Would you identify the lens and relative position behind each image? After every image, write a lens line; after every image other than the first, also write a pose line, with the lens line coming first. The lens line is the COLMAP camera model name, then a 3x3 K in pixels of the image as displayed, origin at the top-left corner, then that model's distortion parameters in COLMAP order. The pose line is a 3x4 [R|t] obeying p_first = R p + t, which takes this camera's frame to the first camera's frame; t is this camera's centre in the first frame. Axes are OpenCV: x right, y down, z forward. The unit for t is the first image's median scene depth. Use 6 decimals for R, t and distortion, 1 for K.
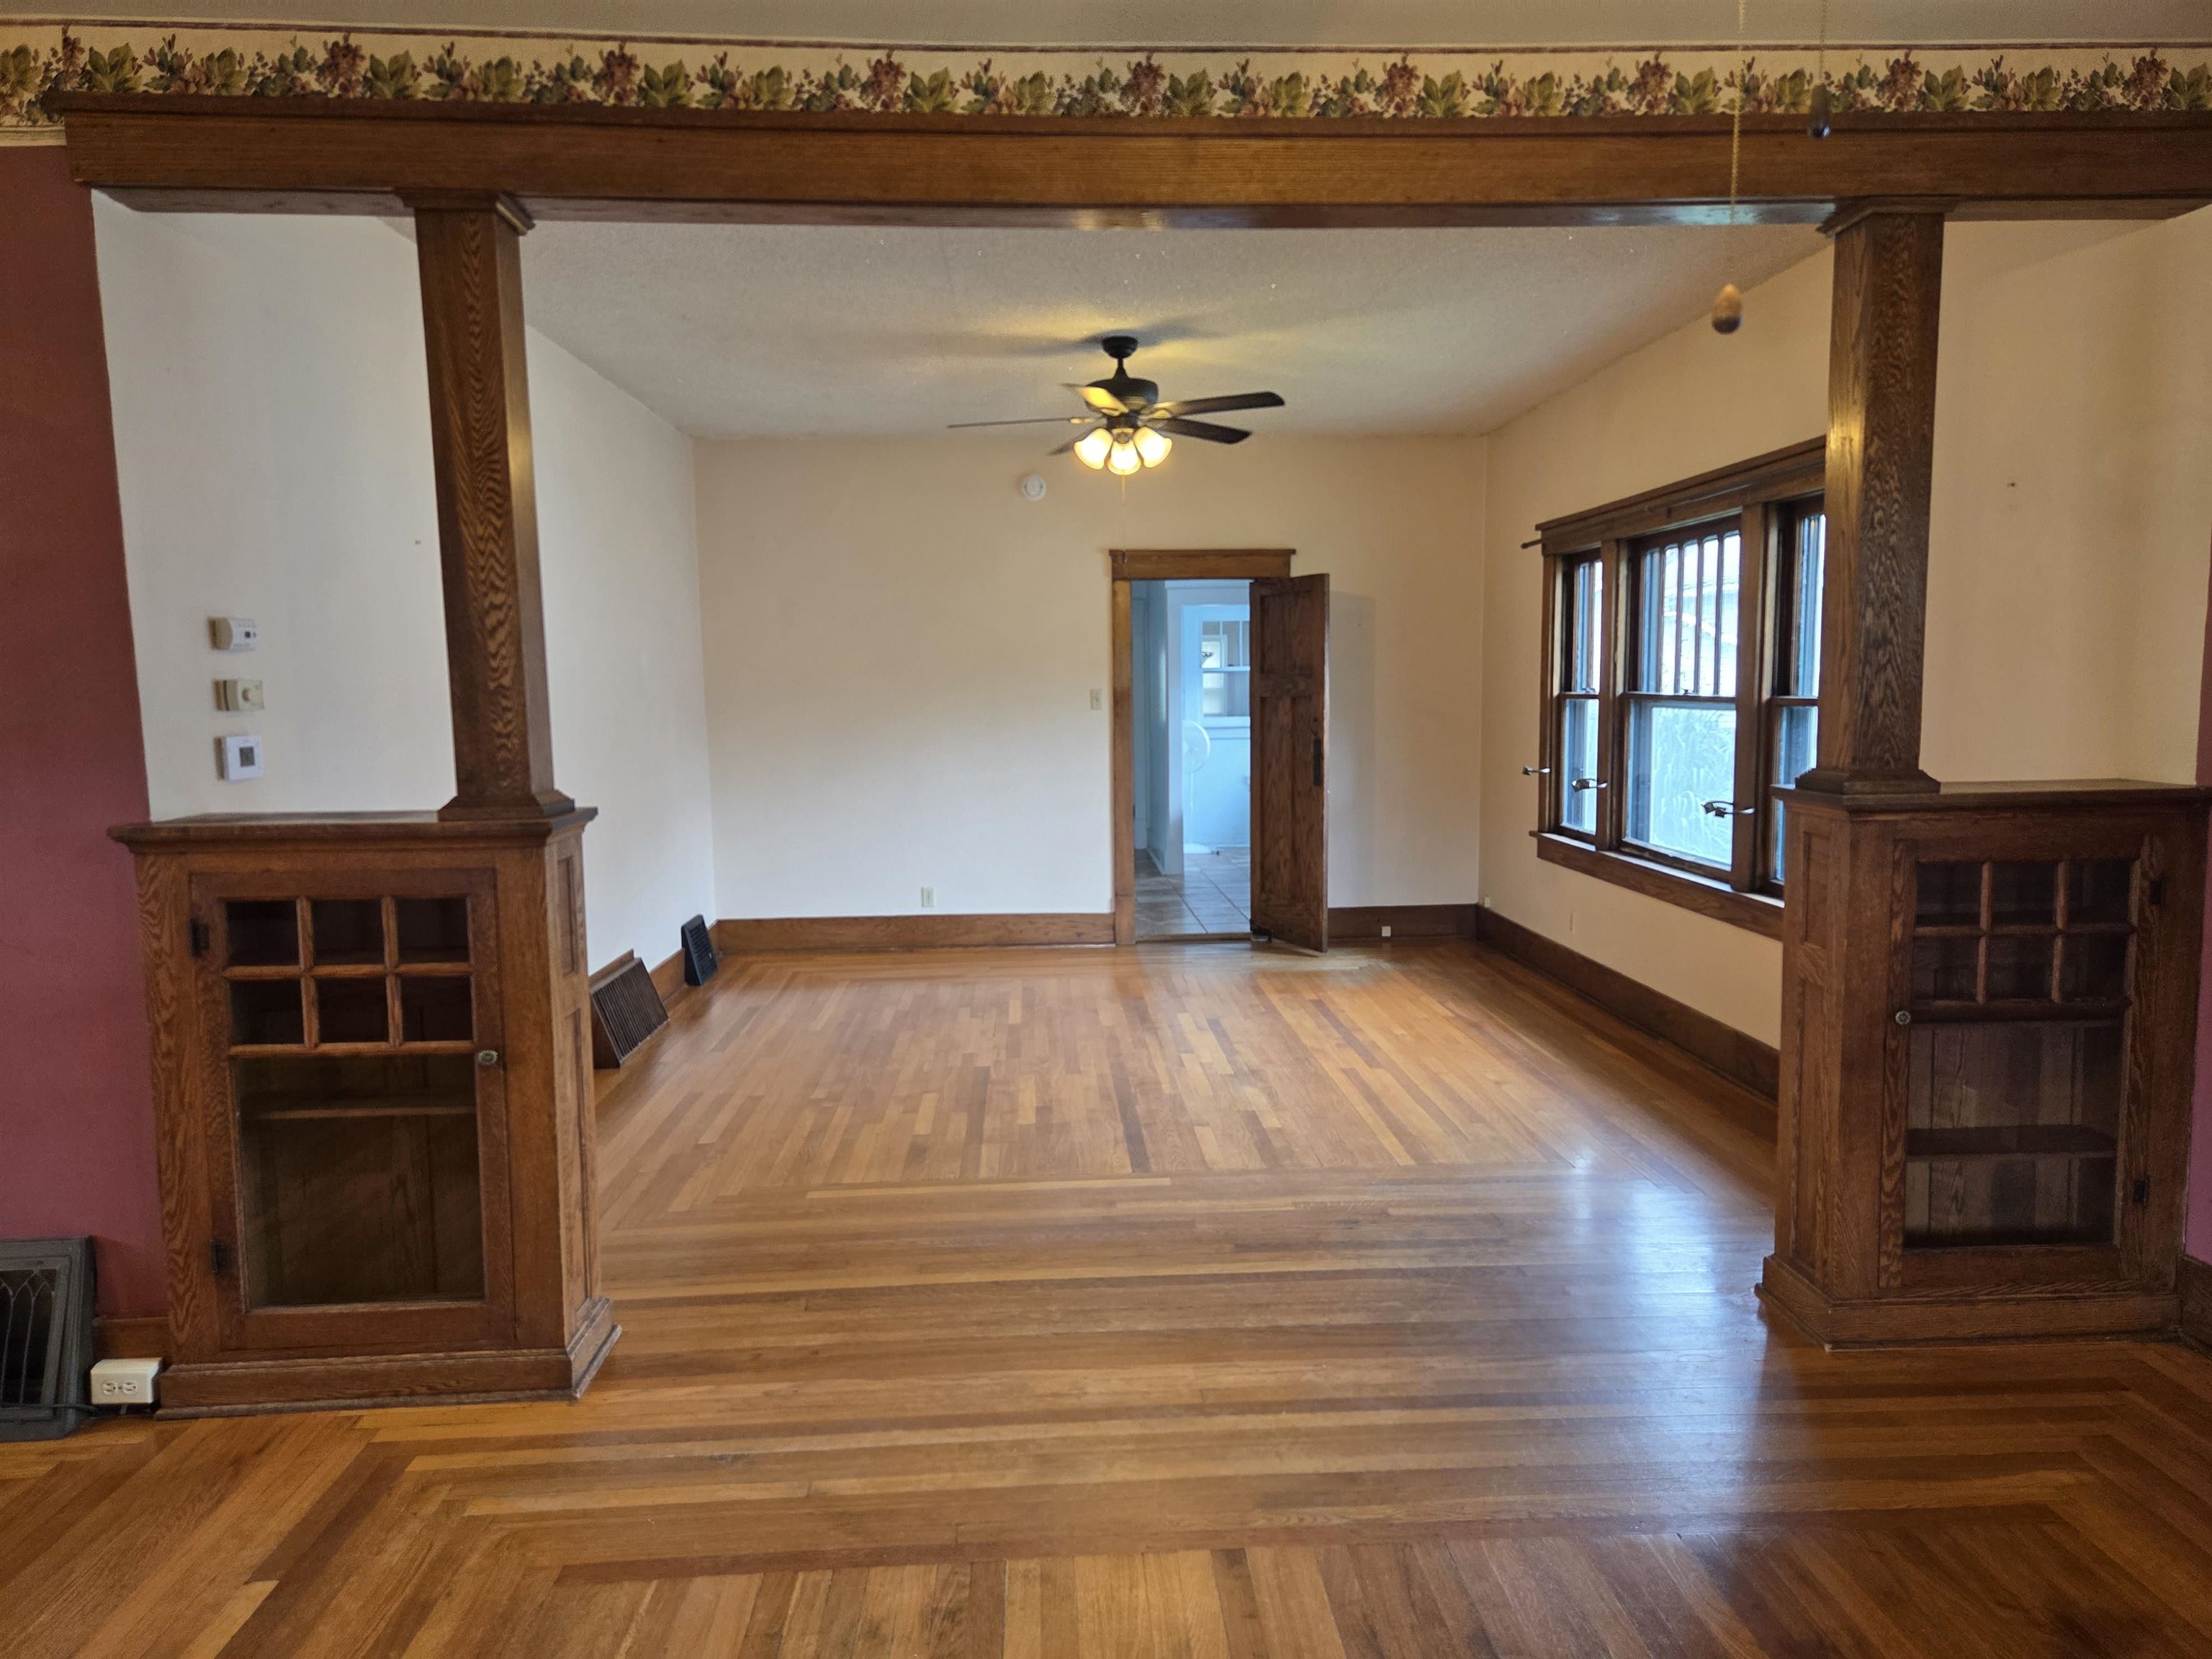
lens RADIAL K [[1483.3, 0, 1107.0], [0, 1483.3, 843.5], [0, 0, 1]] dist [0.066322, -0.052067]
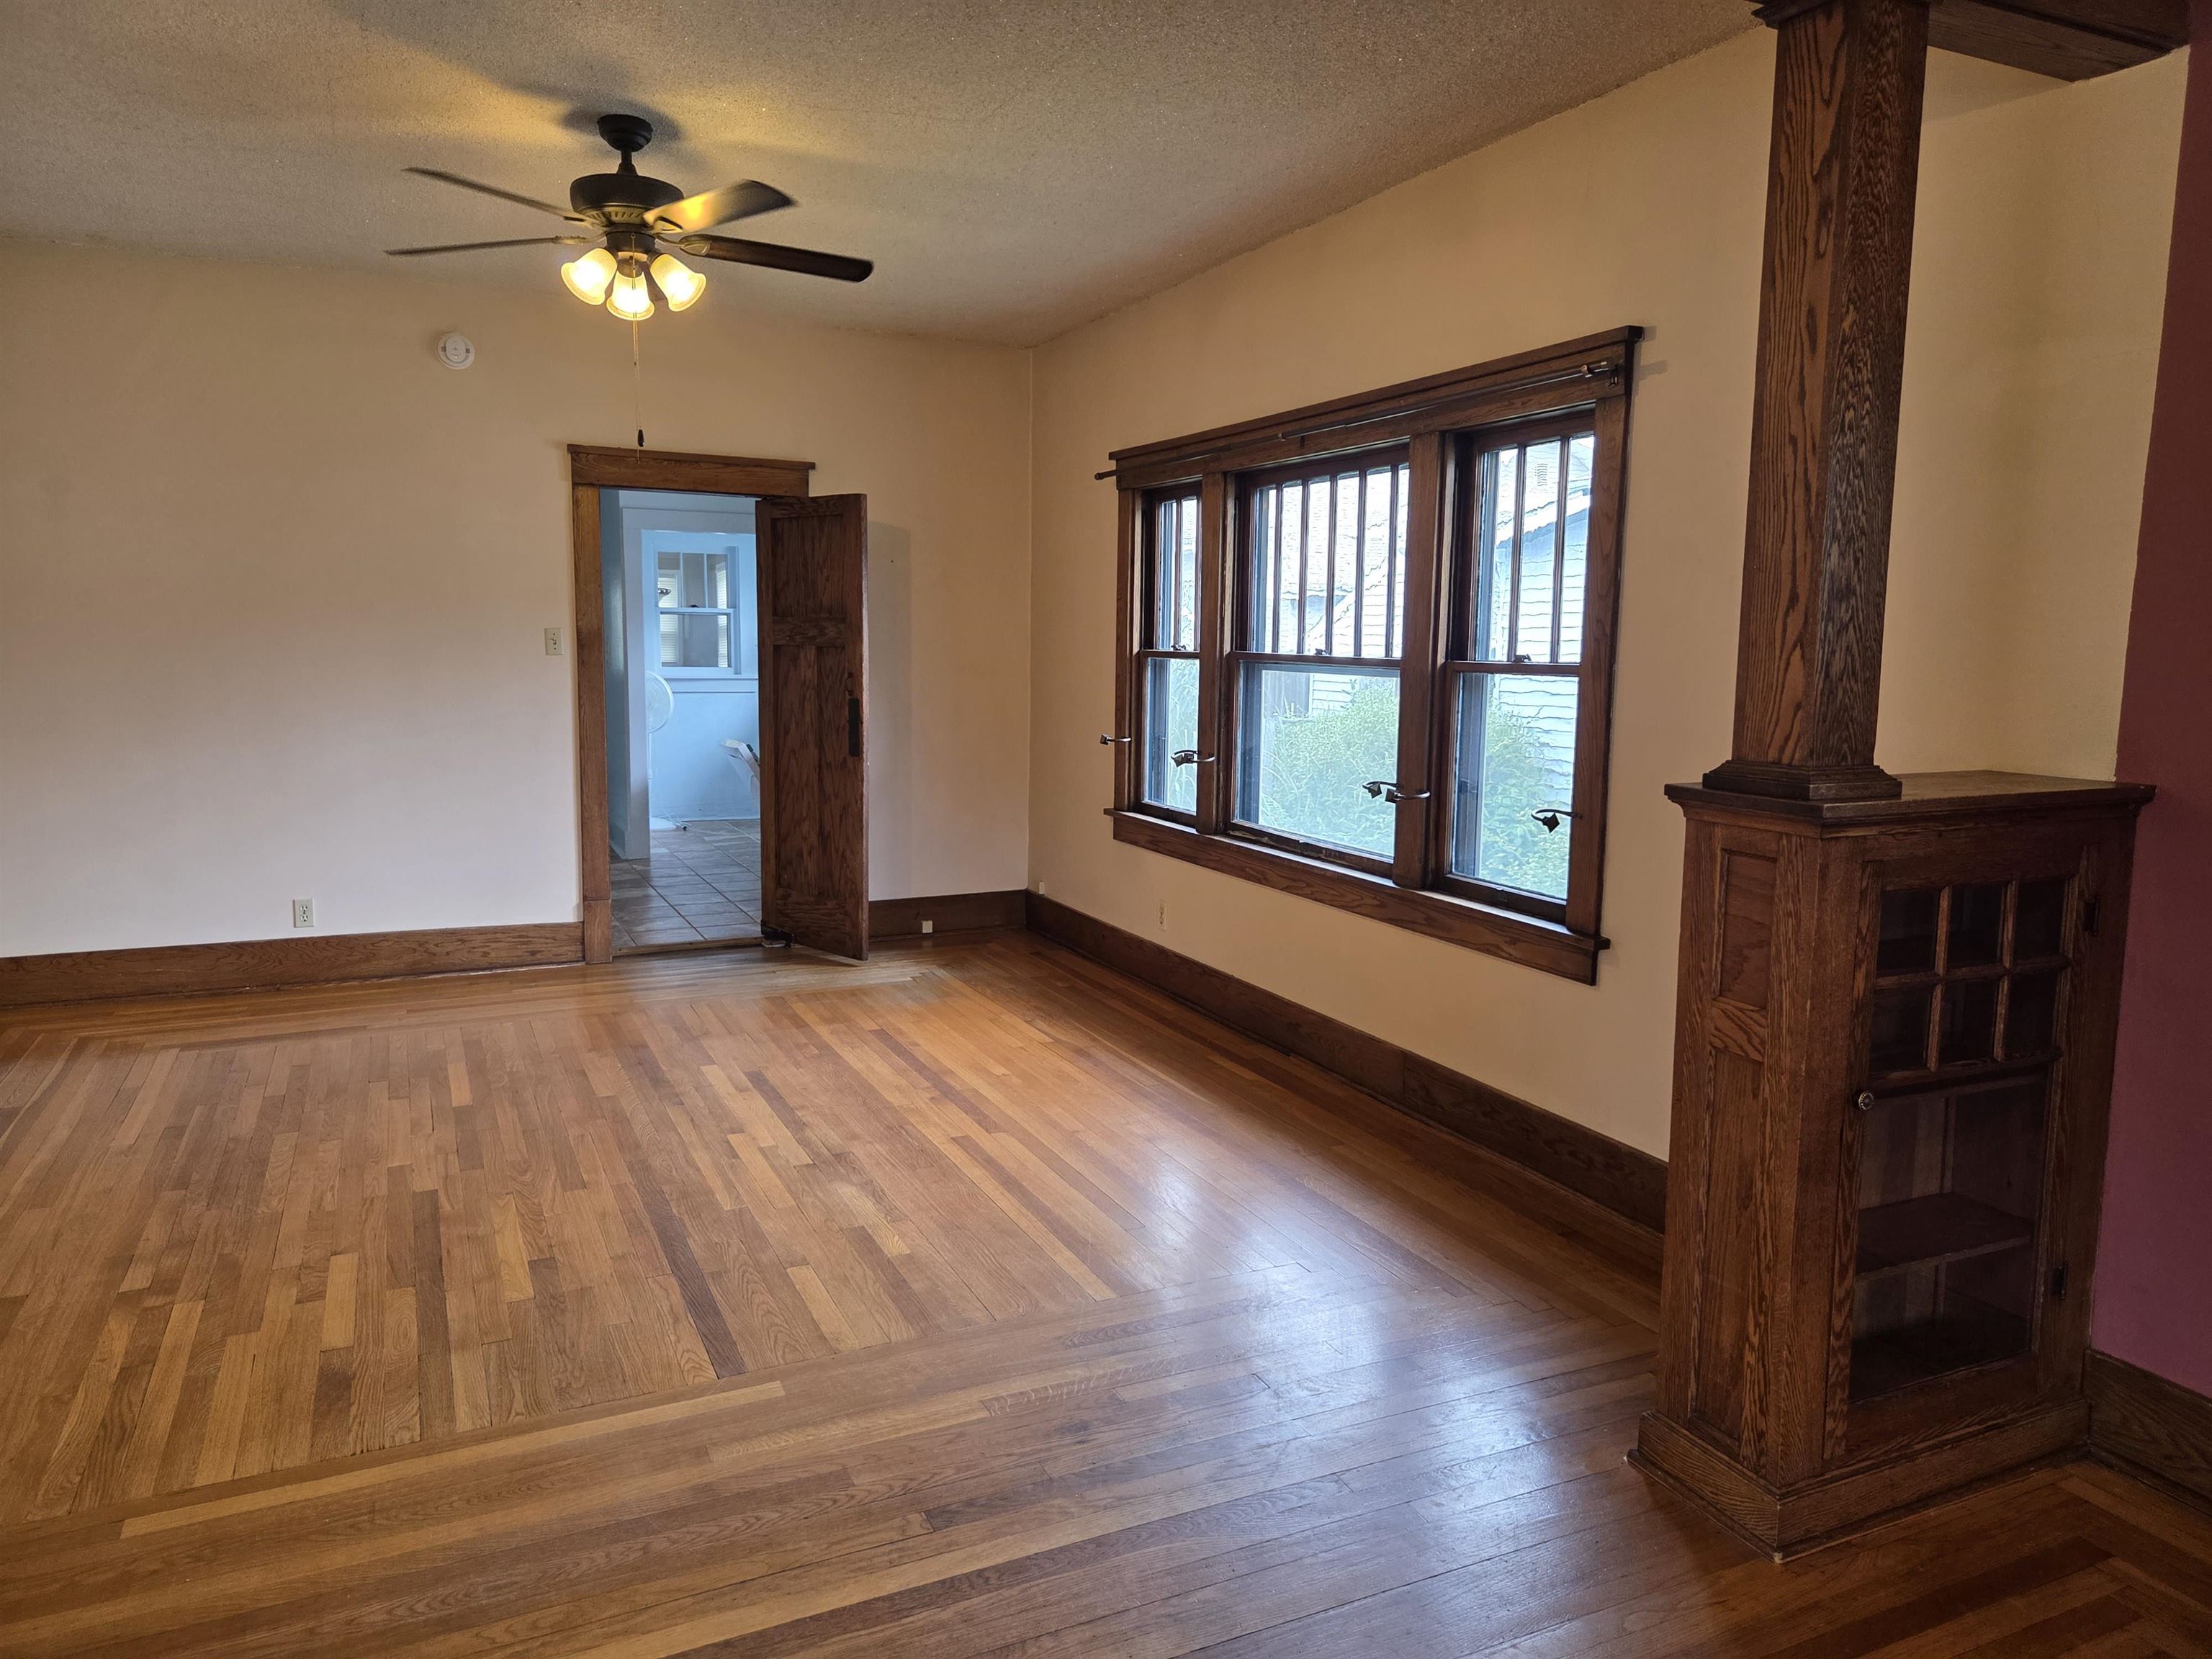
lens RADIAL K [[1483.3, 0, 1103.5], [0, 1483.3, 808.4], [0, 0, 1]] dist [0.066322, -0.052067]
pose [[0.924707, -0.019166, 0.380197, -0.087270], [0.015549, 0.999800, 0.012582, -0.038954], [-0.380362, -0.005723, 0.924820, 0.412212]]
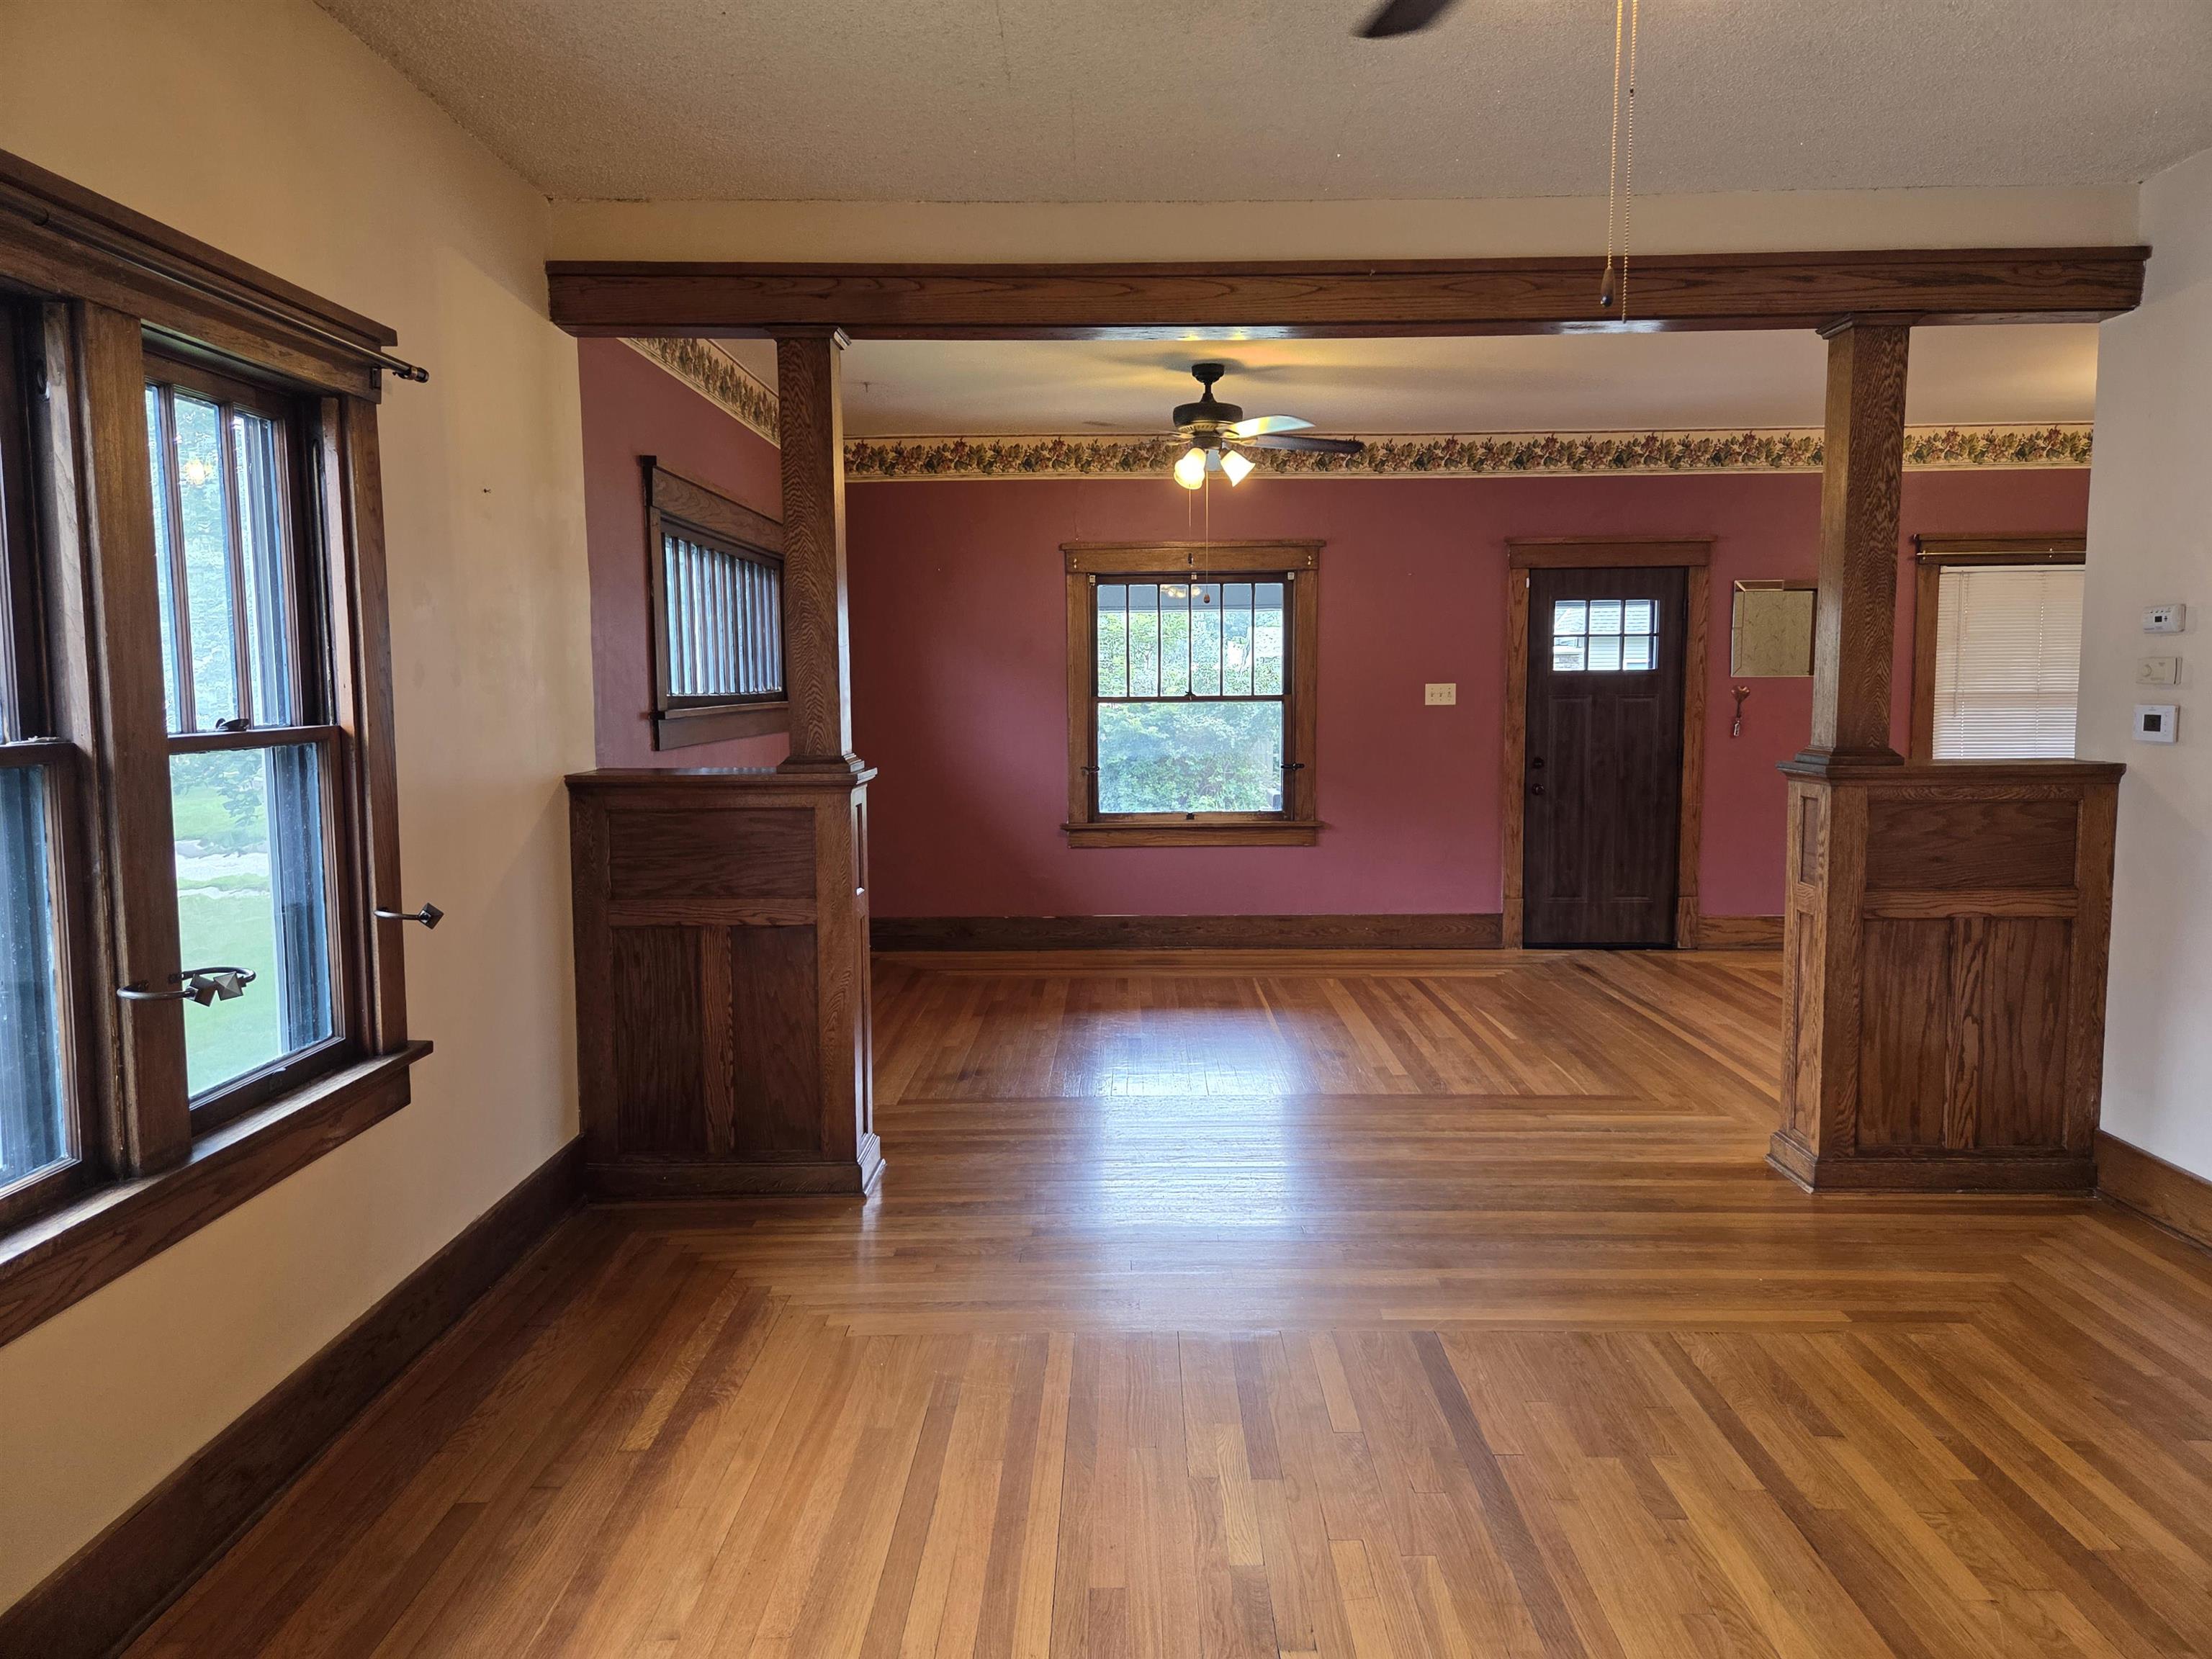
lens RADIAL K [[1483.3, 0, 1126.6], [0, 1483.3, 817.9], [0, 0, 1]] dist [0.066322, -0.052067]
pose [[-0.998355, 0.016070, 0.055042, 0.154901], [0.027001, 0.978590, 0.204042, -0.231685], [-0.050584, 0.205192, -0.977414, 2.070683]]
